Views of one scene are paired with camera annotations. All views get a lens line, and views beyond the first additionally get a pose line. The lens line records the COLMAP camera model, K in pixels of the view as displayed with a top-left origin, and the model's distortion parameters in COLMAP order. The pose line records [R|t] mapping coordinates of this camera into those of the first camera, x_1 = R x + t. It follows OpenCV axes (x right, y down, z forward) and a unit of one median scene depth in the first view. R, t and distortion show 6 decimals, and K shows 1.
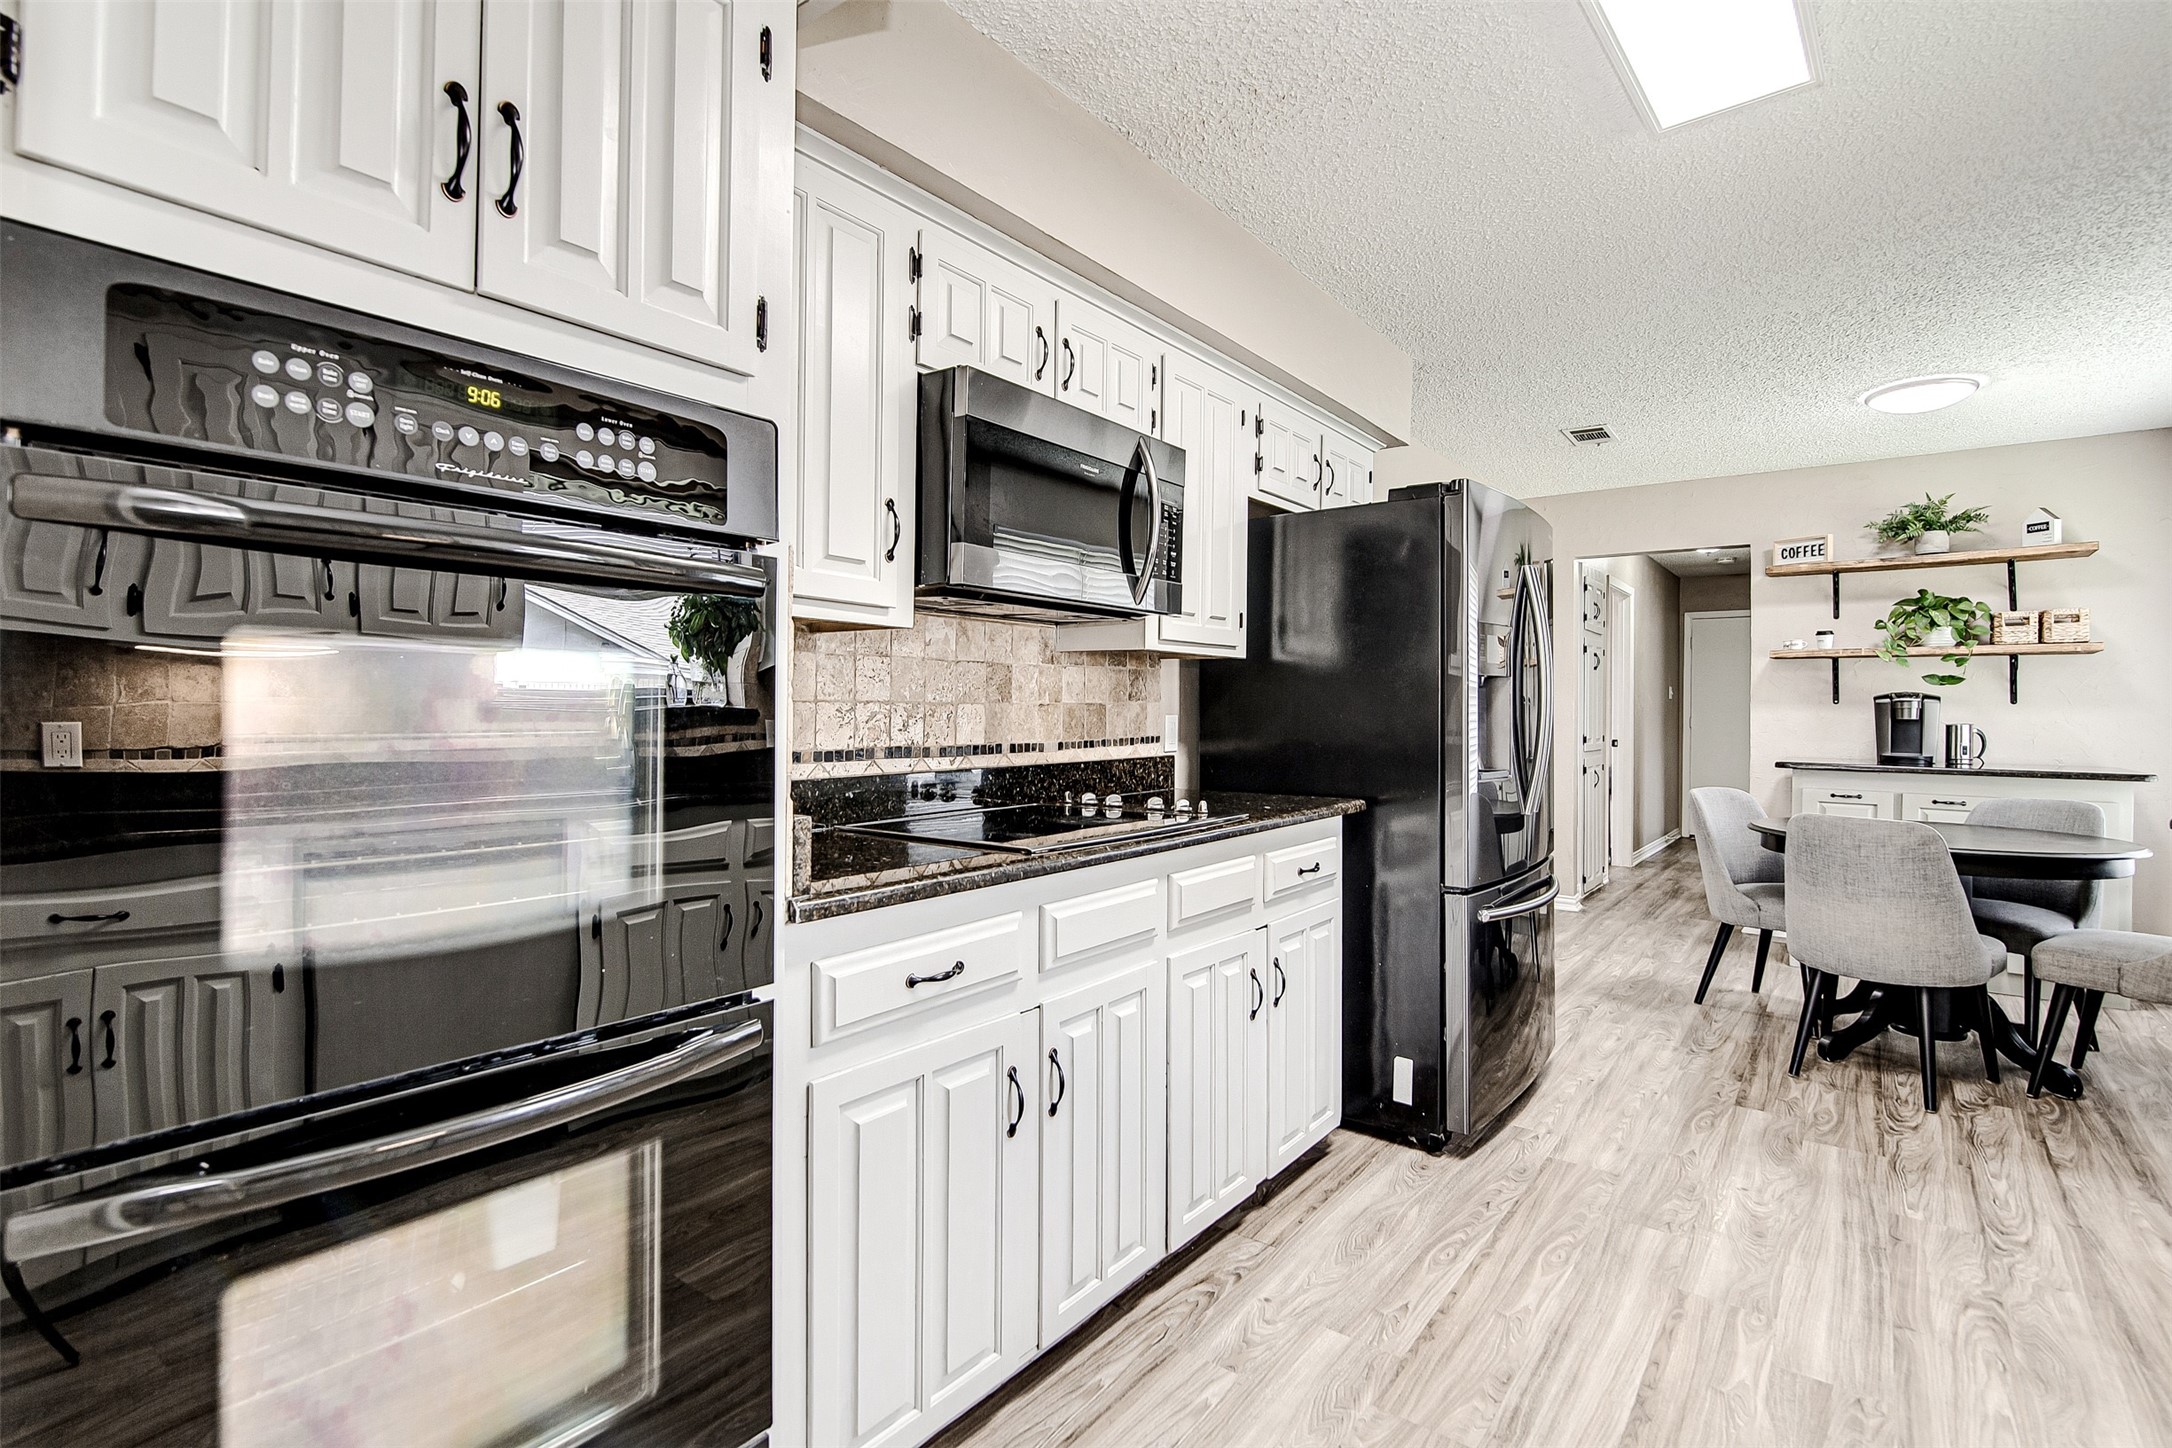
lens RADIAL K [[1002.9, 0, 1093.1], [0, 1002.9, 706.9], [0, 0, 1]] dist [-0.004542, -0.000814]
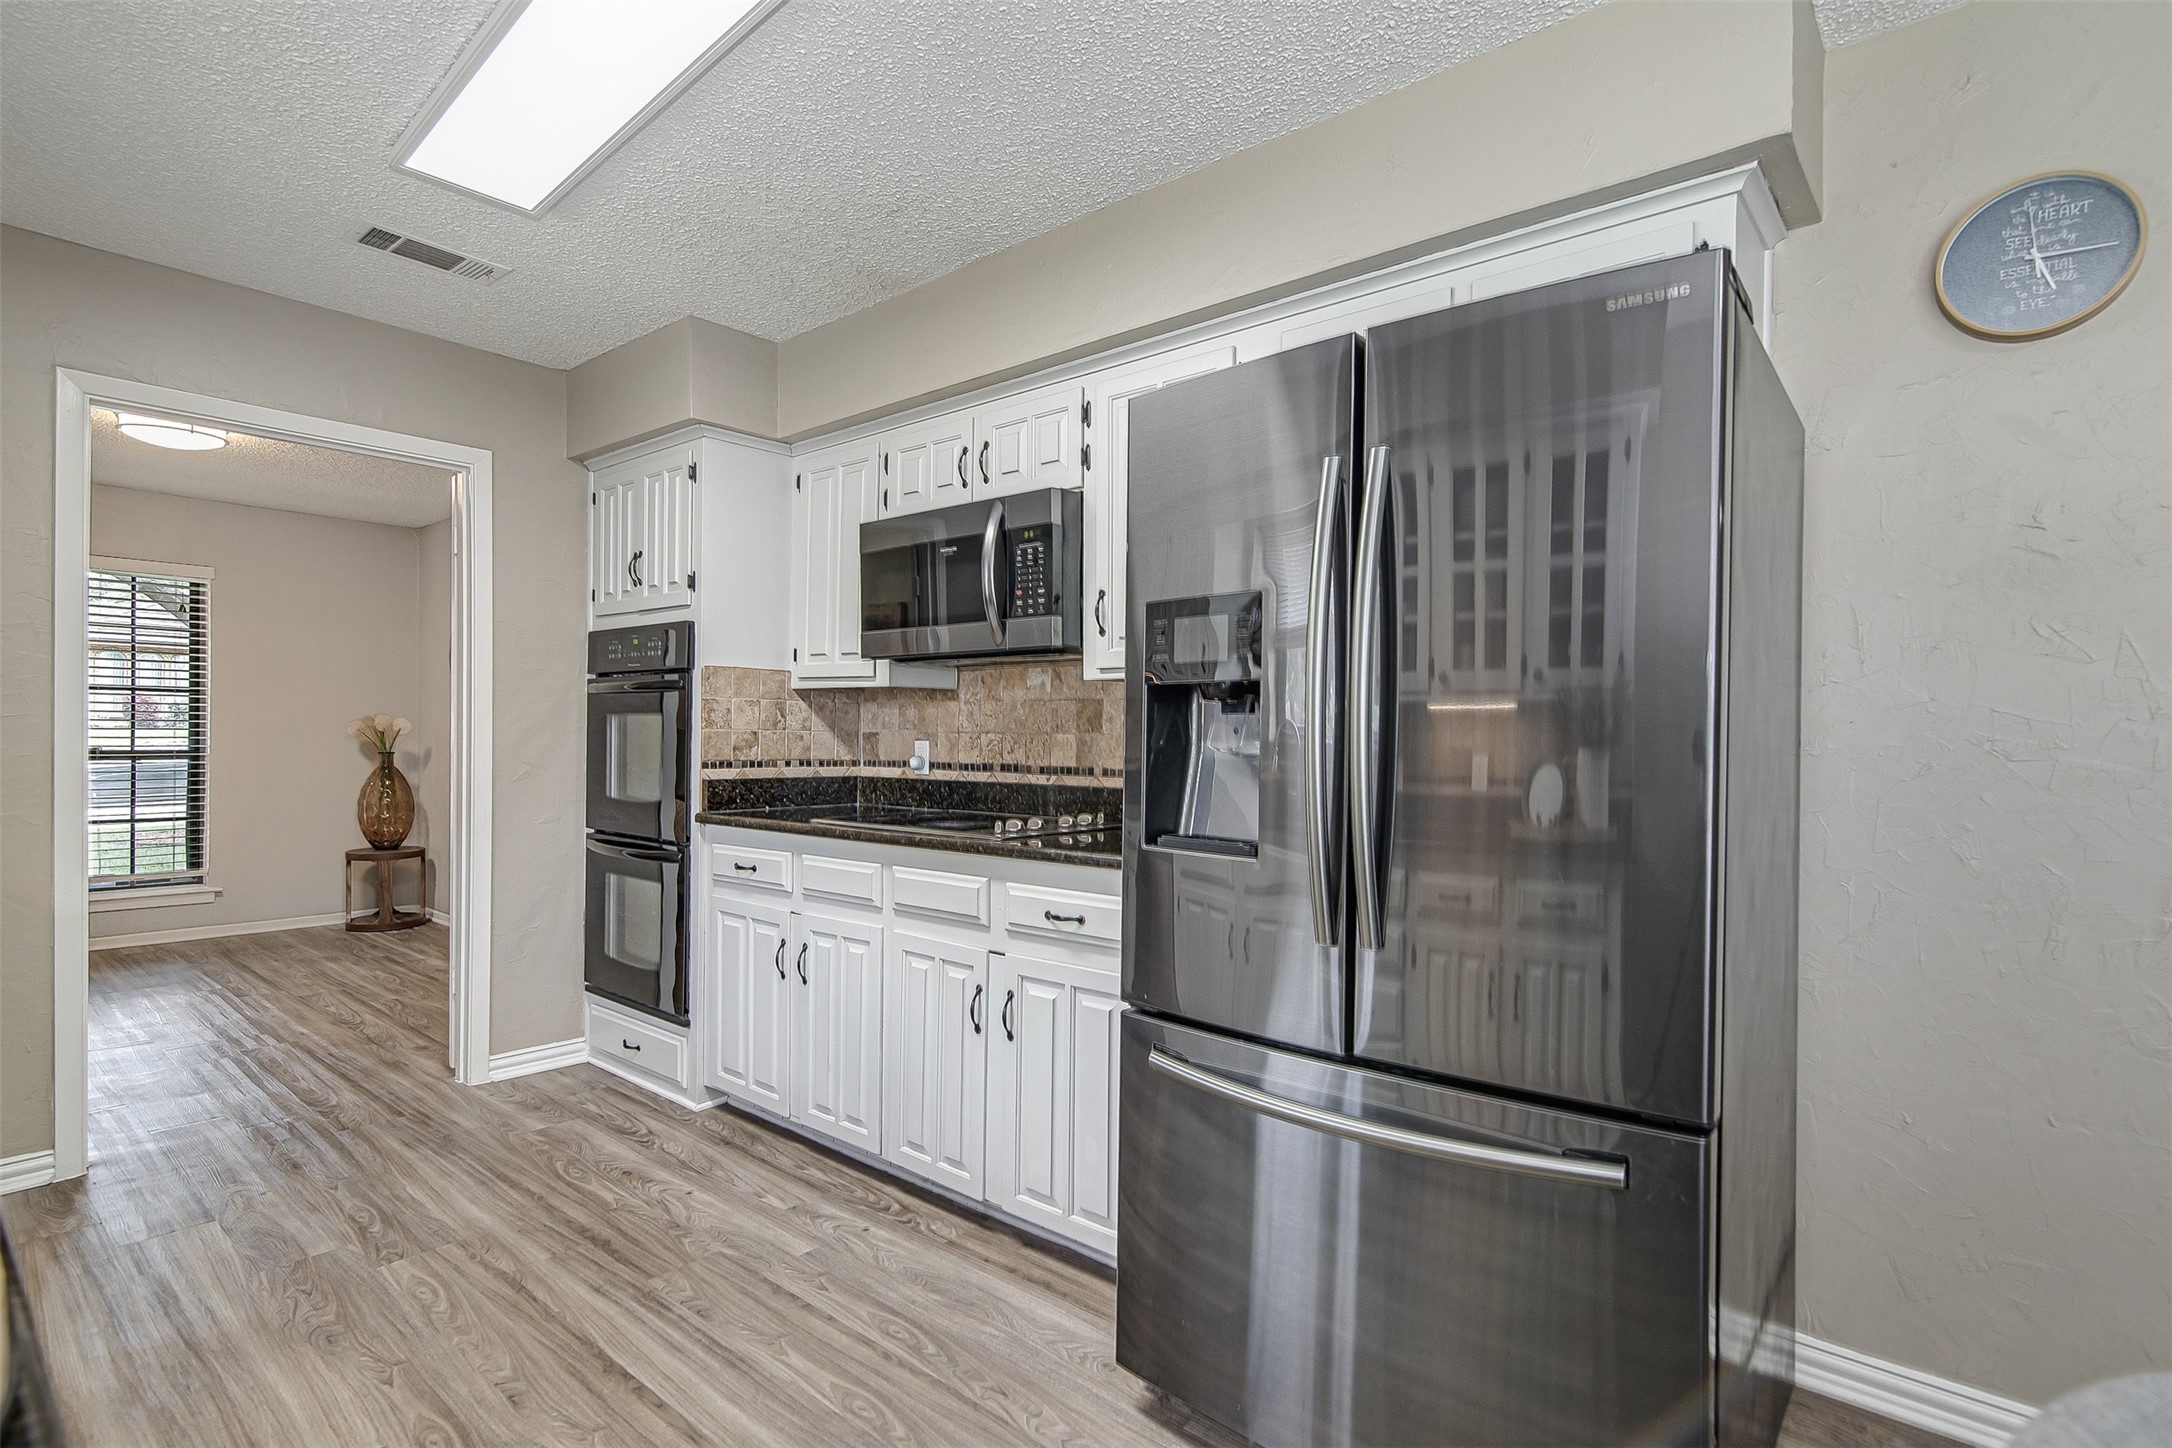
lens RADIAL K [[1045.5, 0, 1094.4], [0, 1045.5, 738.1], [0, 0, 1]] dist [0.000047, 0.000354]
pose [[-0.032817, -0.000177, -0.999461, 1.339010], [-0.005966, 0.999982, 0.000019, 0.002453], [0.999444, 0.005964, -0.032817, 1.240230]]
